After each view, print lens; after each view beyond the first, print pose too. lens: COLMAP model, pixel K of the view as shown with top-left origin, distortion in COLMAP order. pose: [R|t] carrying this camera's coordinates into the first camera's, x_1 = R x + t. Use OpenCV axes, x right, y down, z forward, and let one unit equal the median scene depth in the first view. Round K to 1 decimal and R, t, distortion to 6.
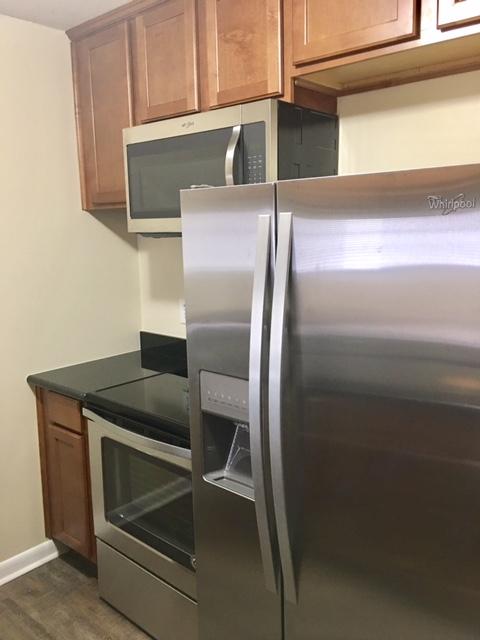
lens RADIAL K [[551.7, 0, 237.3], [0, 551.7, 311.2], [0, 0, 1]] dist [0.074841, -0.099044]
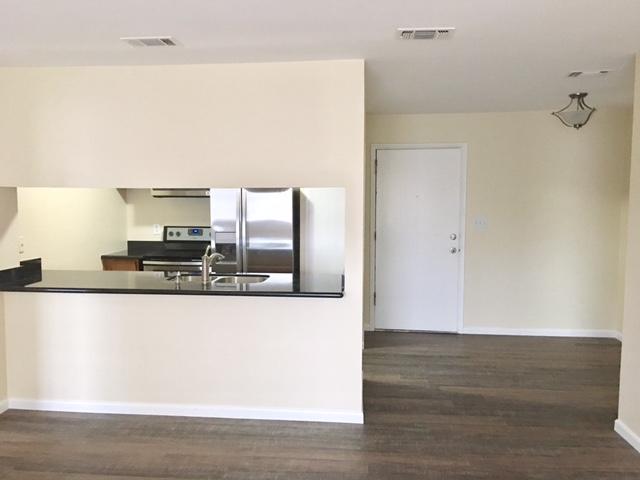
lens RADIAL K [[551.7, 0, 312.9], [0, 551.7, 235.0], [0, 0, 1]] dist [0.074841, -0.099044]
pose [[0.810464, -0.025821, 0.585220, -1.047057], [0.070757, 0.996028, -0.054045, 0.223687], [-0.581500, 0.085210, 0.809072, -1.451640]]
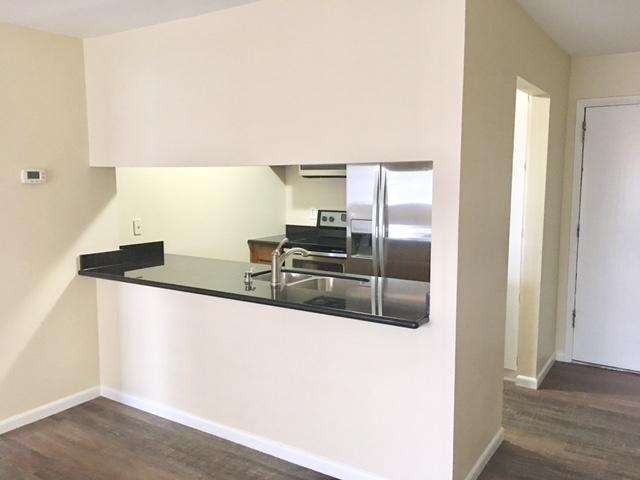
lens RADIAL K [[551.7, 0, 312.9], [0, 551.7, 235.0], [0, 0, 1]] dist [0.074841, -0.099044]
pose [[0.989690, -0.004123, 0.143168, -0.446387], [0.009860, 0.999175, -0.039386, 0.189348], [-0.142887, 0.040392, 0.988914, -1.238456]]
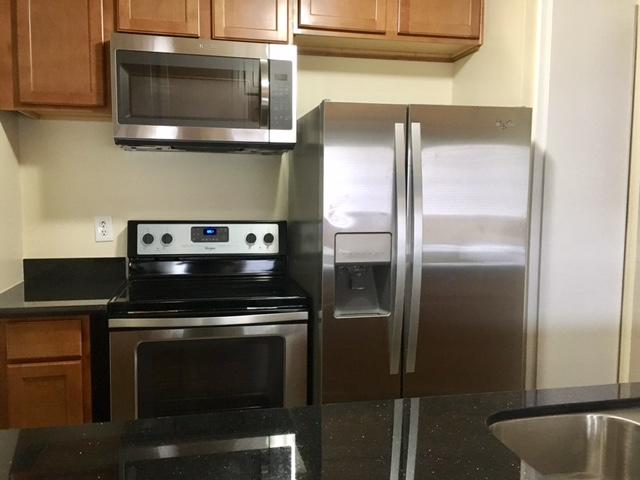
lens RADIAL K [[551.7, 0, 312.9], [0, 551.7, 235.0], [0, 0, 1]] dist [0.074841, -0.099044]
pose [[0.589138, -0.046547, 0.806690, -0.740232], [0.108644, 0.993837, -0.021999, 0.081680], [-0.800695, 0.100602, 0.590565, 0.145872]]
